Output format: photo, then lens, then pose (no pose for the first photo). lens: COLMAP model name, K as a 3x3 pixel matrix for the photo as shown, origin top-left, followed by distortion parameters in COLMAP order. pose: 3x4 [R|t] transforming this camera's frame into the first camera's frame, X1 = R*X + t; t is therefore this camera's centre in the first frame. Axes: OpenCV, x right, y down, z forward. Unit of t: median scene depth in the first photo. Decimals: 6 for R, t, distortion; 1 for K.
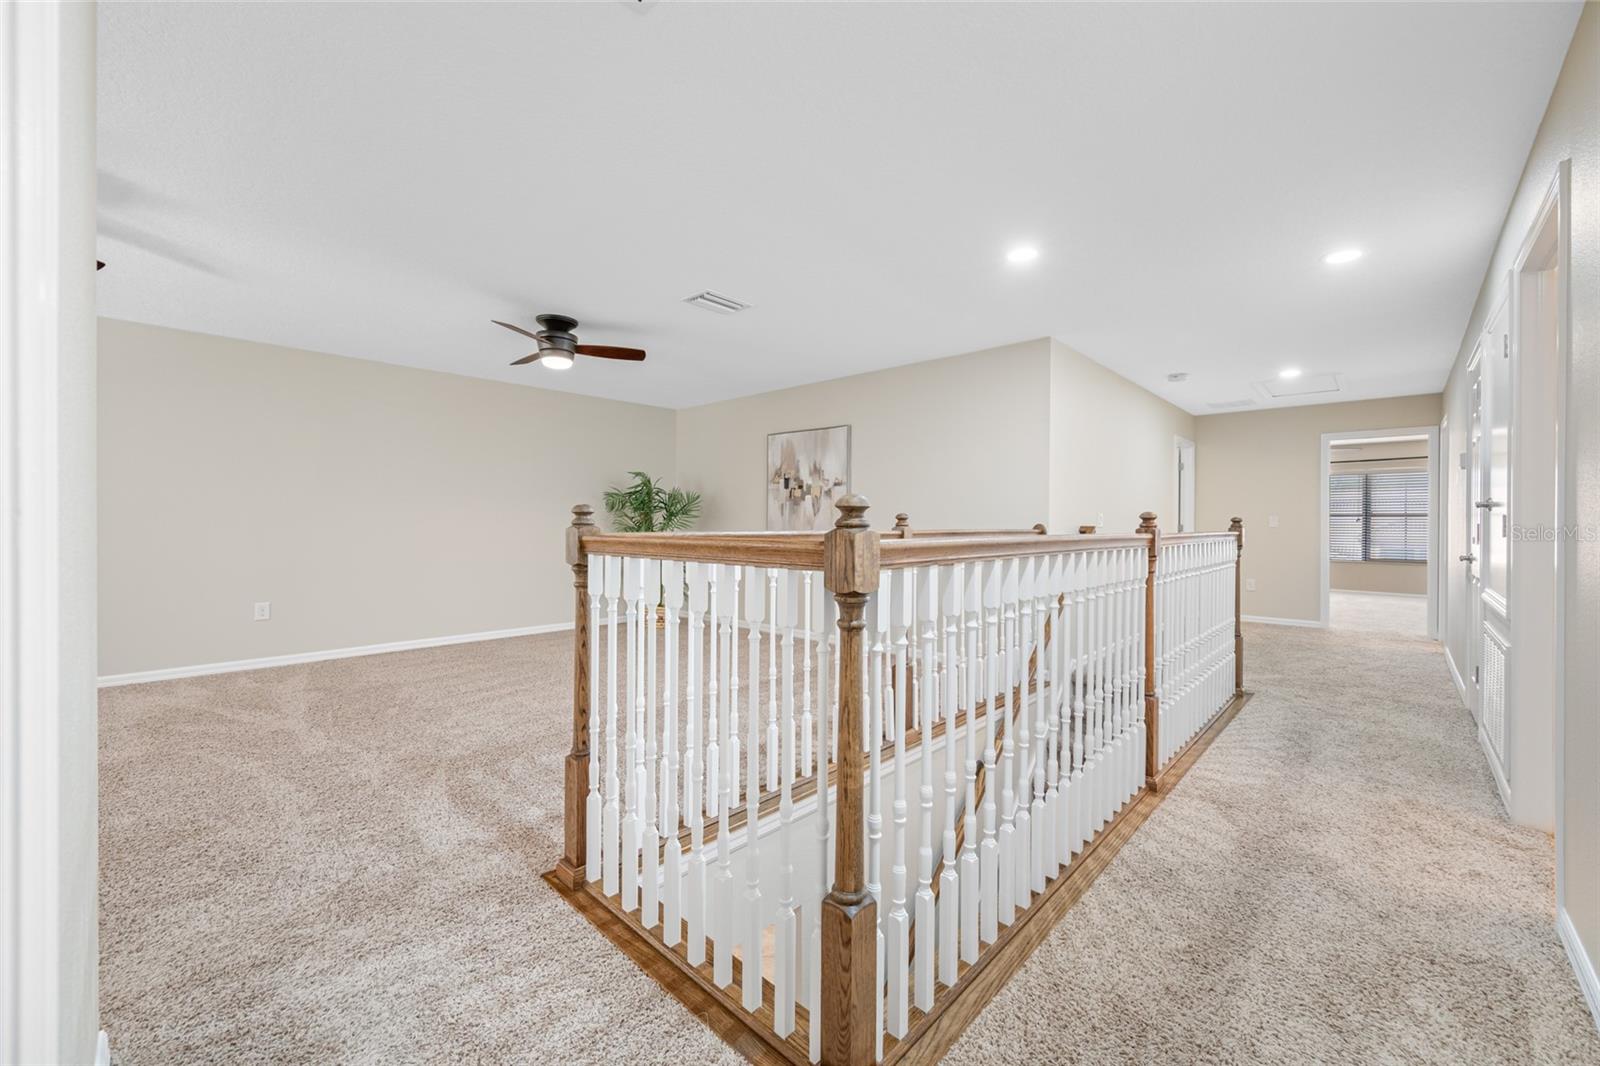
lens RADIAL K [[629.2, 0, 808.1], [0, 629.2, 531.9], [0, 0, 1]] dist [-0.001259, -0.000440]
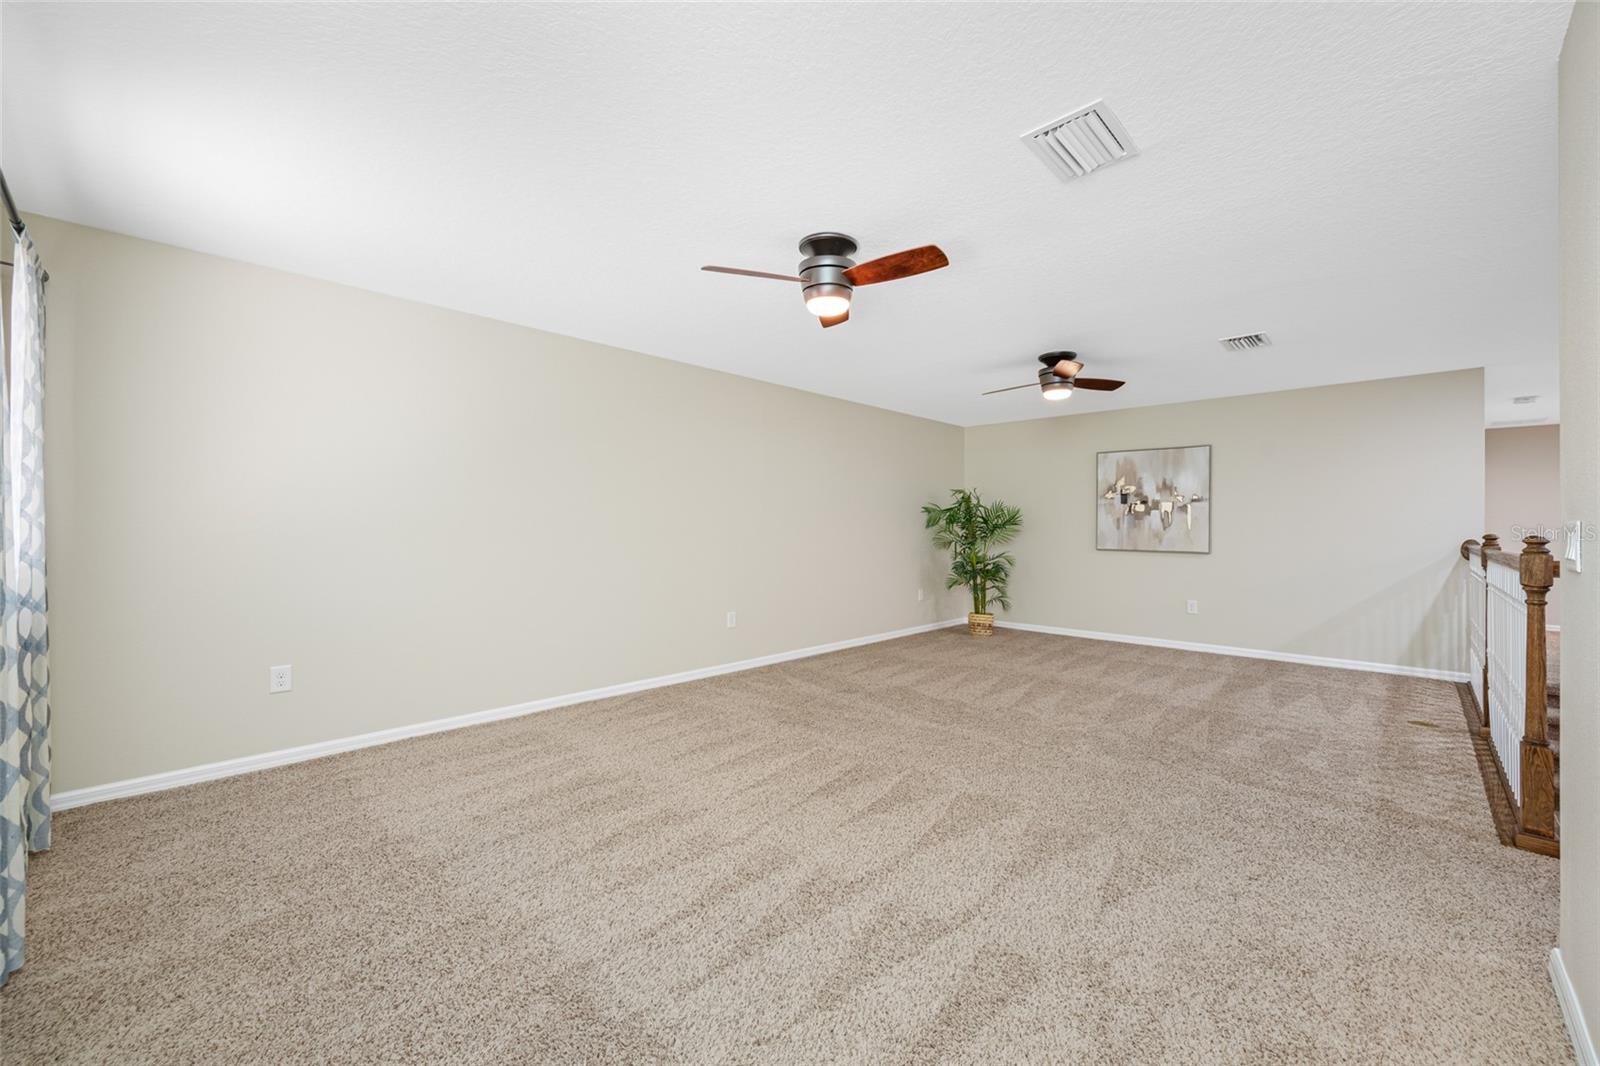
lens RADIAL K [[634.9, 0, 804.6], [0, 634.9, 531.1], [0, 0, 1]] dist [-0.002355, -0.000373]
pose [[0.999865, -0.000870, -0.016424, -0.573134], [0.000721, 0.999959, -0.009067, -0.014024], [0.016431, 0.009054, 0.999824, -0.079374]]
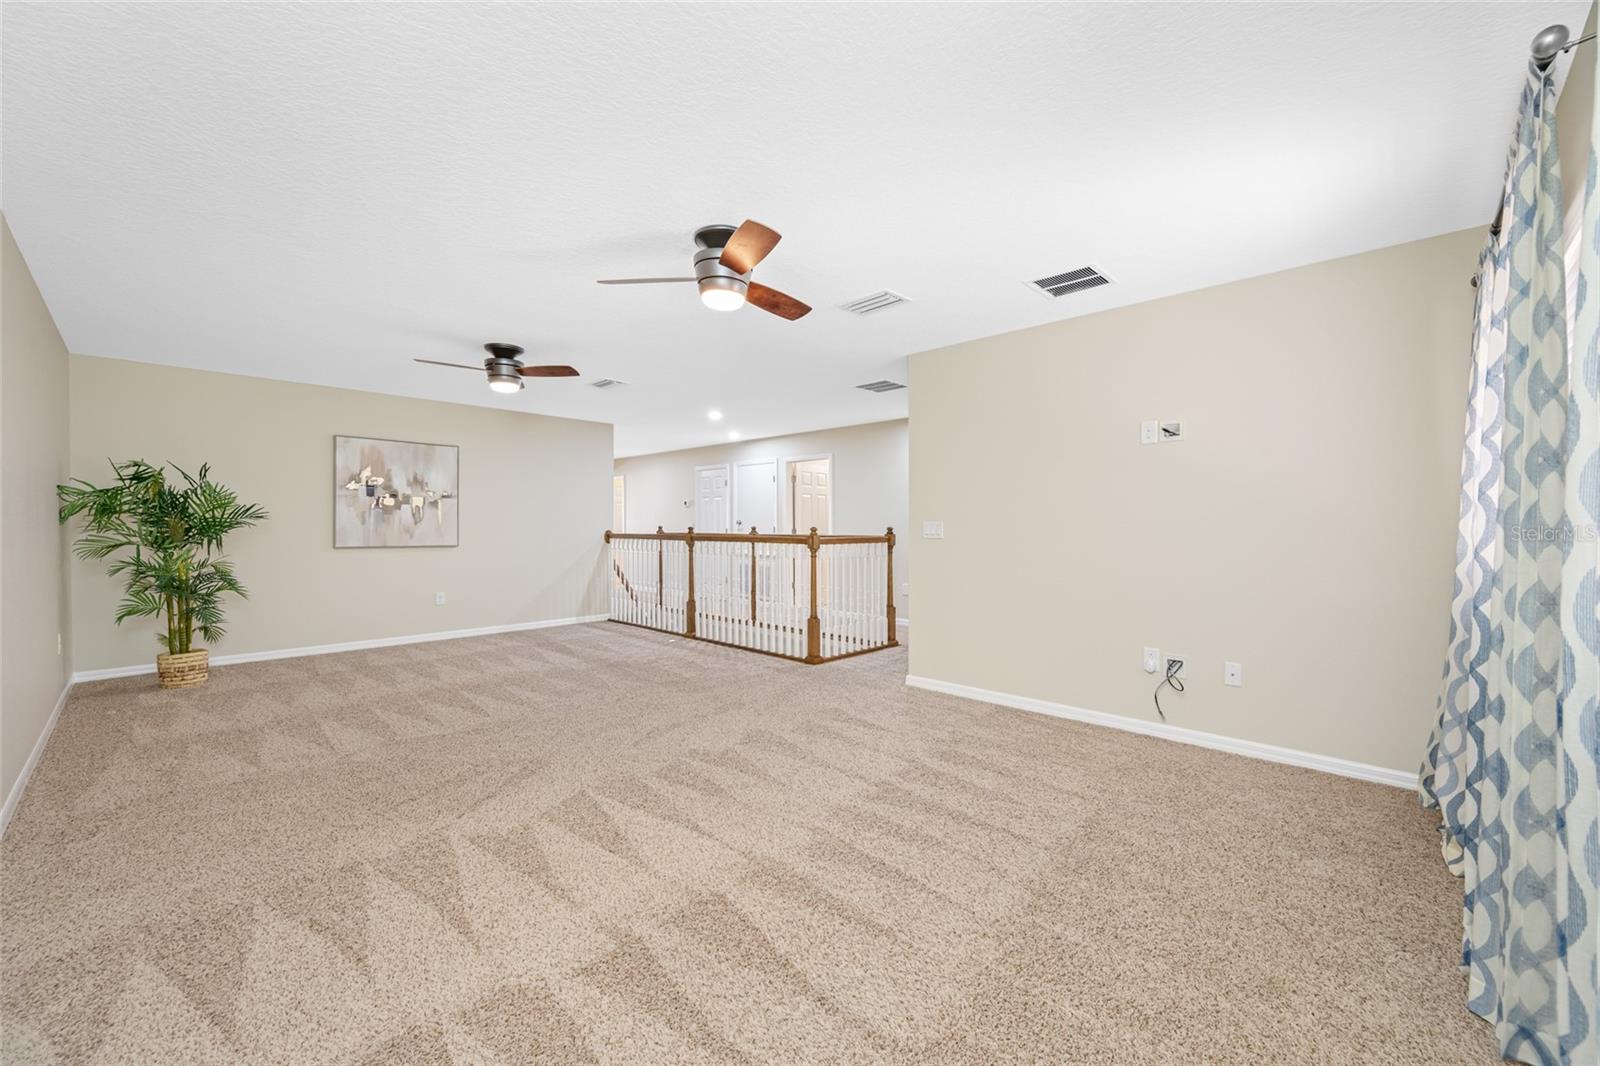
lens RADIAL K [[634.9, 0, 804.6], [0, 634.9, 531.1], [0, 0, 1]] dist [-0.002355, -0.000373]
pose [[0.010752, -0.015153, 0.999827, -1.036751], [0.012230, 0.999812, 0.015022, -0.022590], [-0.999867, 0.012066, 0.010936, 0.333008]]
